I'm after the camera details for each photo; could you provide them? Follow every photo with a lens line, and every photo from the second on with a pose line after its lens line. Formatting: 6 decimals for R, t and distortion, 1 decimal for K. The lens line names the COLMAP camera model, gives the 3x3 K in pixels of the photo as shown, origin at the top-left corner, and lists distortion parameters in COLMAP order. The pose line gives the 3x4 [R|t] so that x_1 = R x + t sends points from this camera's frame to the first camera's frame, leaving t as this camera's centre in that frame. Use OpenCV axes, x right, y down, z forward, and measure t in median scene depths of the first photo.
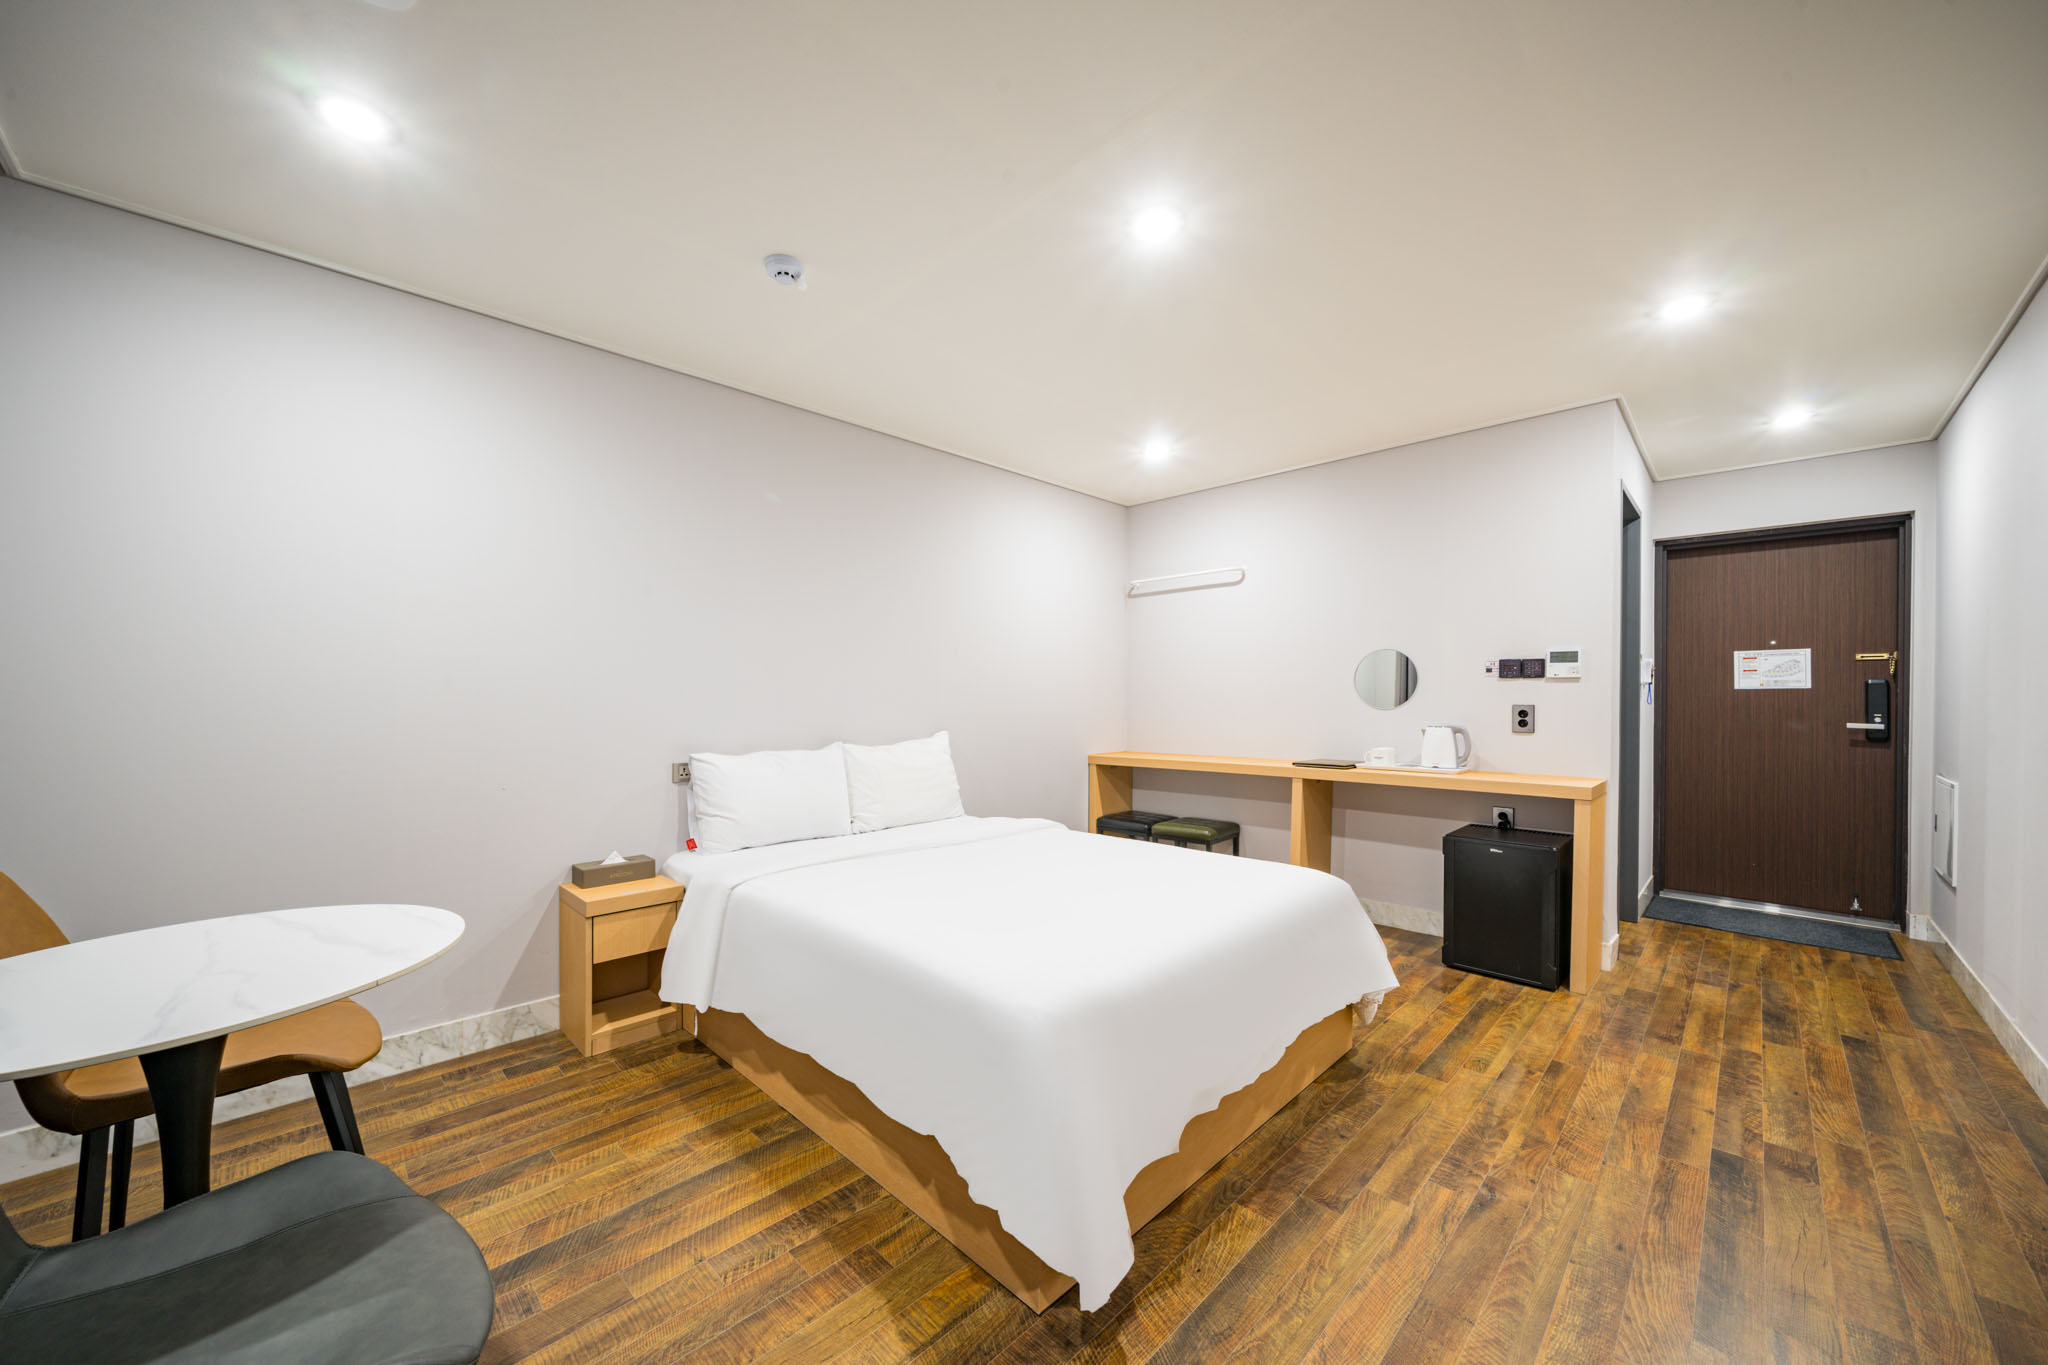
lens RADIAL K [[754.3, 0, 1026.3], [0, 754.3, 696.7], [0, 0, 1]] dist [0.001089, -0.000544]
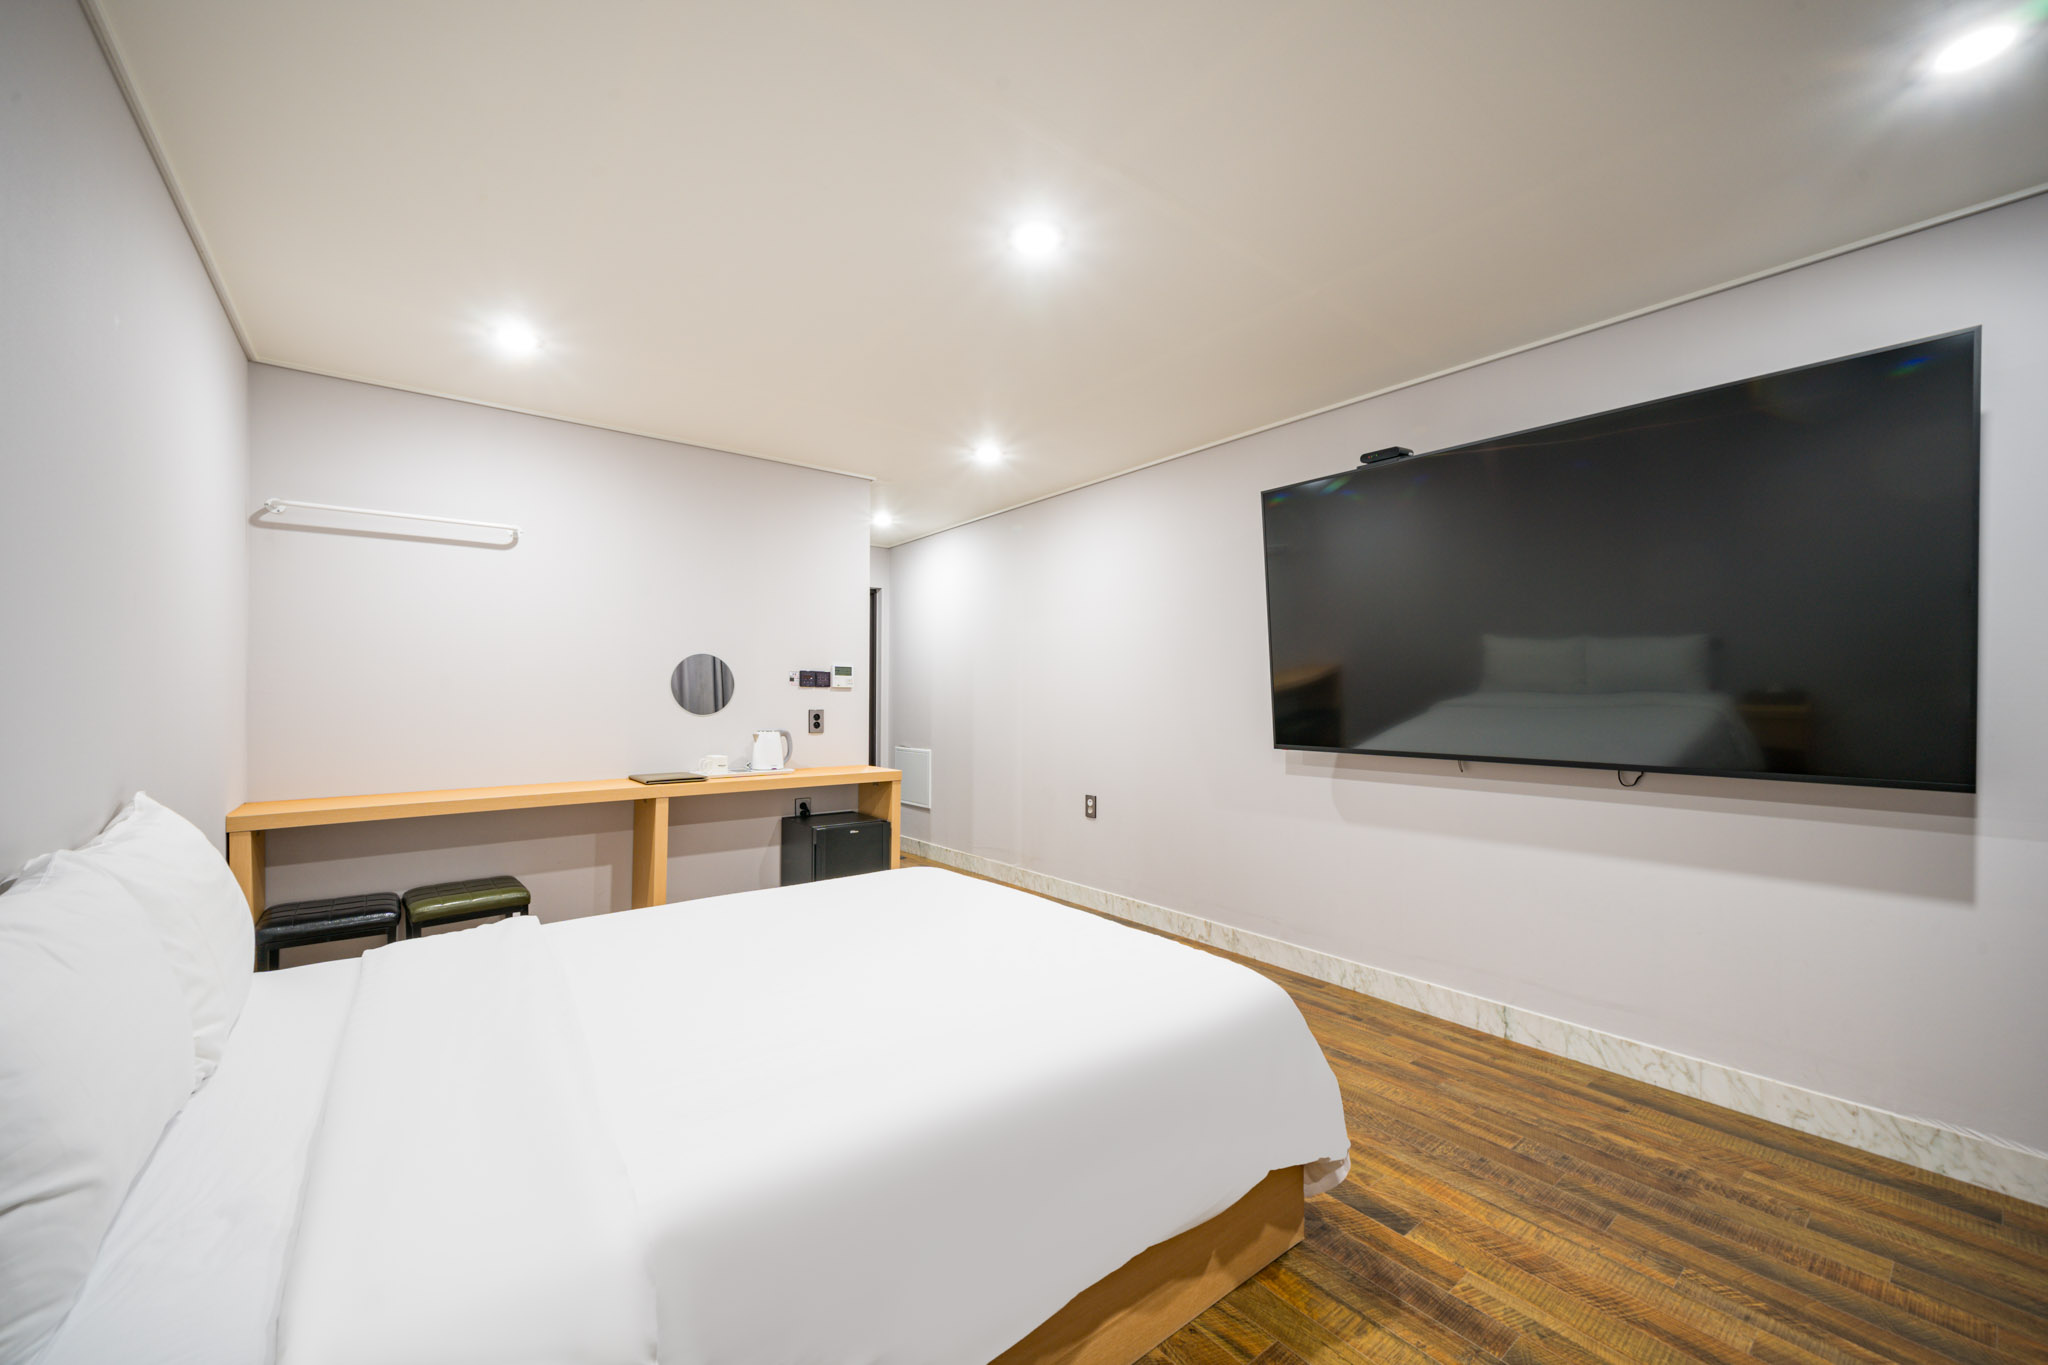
lens RADIAL K [[754.3, 0, 1039.0], [0, 754.3, 695.1], [0, 0, 1]] dist [0.001089, -0.000544]
pose [[0.127117, 0.007769, 0.991857, -0.474166], [-0.000439, 0.999970, -0.007776, -0.002876], [-0.991888, 0.000553, 0.127116, 0.498728]]
